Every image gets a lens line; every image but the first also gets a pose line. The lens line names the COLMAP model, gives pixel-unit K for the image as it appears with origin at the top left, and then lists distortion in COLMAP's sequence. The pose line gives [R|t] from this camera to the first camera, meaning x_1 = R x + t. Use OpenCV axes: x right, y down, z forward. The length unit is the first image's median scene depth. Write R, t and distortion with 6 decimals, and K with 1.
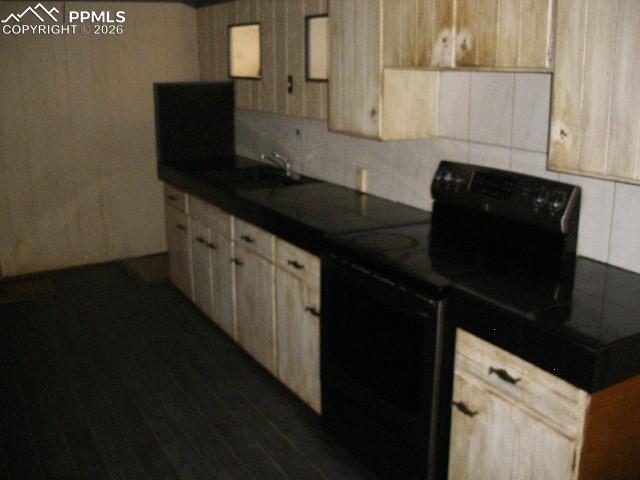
lens RADIAL K [[675.2, 0, 320.0], [0, 675.2, 240.0], [0, 0, 1]] dist [-0.151013, 0.036758]
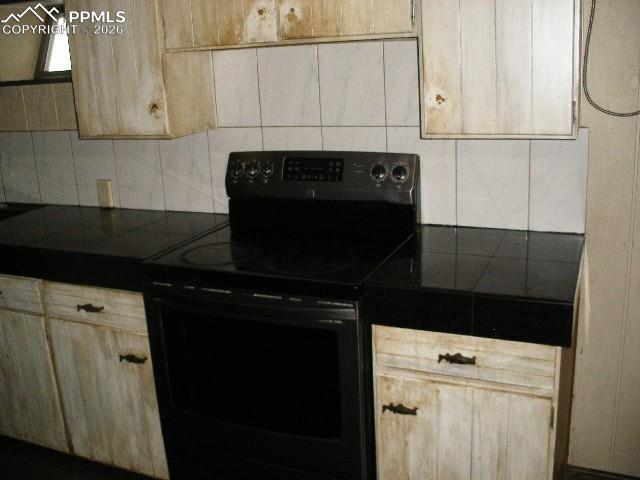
lens RADIAL K [[675.2, 0, 320.0], [0, 675.2, 240.0], [0, 0, 1]] dist [-0.151013, 0.036758]
pose [[0.804659, -0.199044, 0.559380, -0.295569], [0.199615, 0.977983, 0.060852, -0.044534], [-0.559177, 0.062696, 0.826675, 0.251711]]
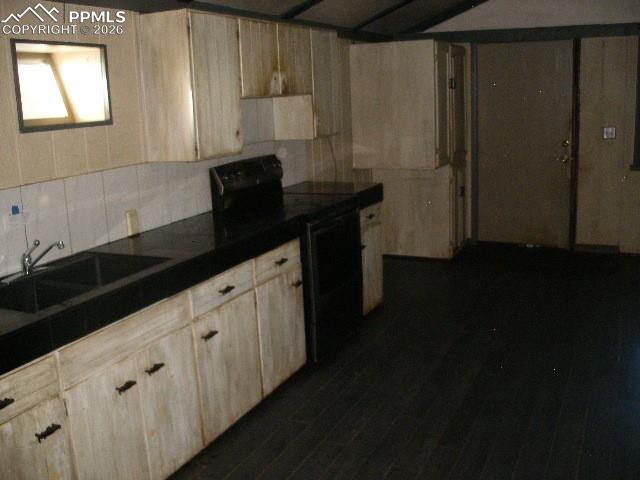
lens RADIAL K [[675.2, 0, 320.0], [0, 675.2, 240.0], [0, 0, 1]] dist [-0.151013, 0.036758]
pose [[-0.578137, -0.139777, 0.803878, -1.263015], [0.259403, 0.902615, 0.343504, -0.478154], [-0.773607, 0.407121, -0.485577, 1.872927]]
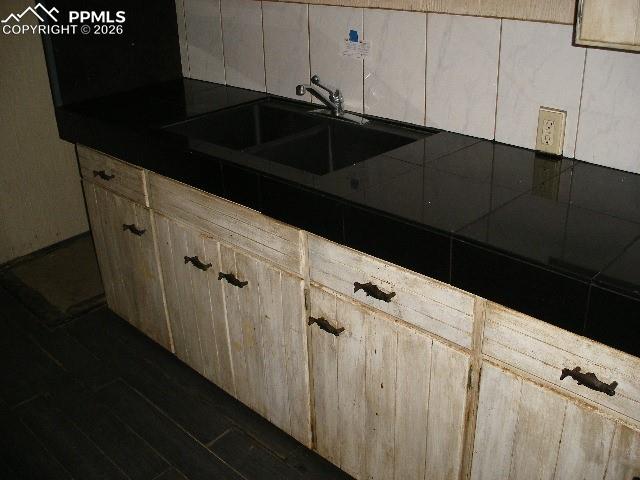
lens RADIAL K [[675.2, 0, 320.0], [0, 675.2, 240.0], [0, 0, 1]] dist [-0.151013, 0.036758]
pose [[0.962841, -0.141541, 0.230009, -0.347638], [0.100358, 0.978193, 0.181844, -0.174753], [-0.250732, -0.152004, 0.956048, 0.826138]]
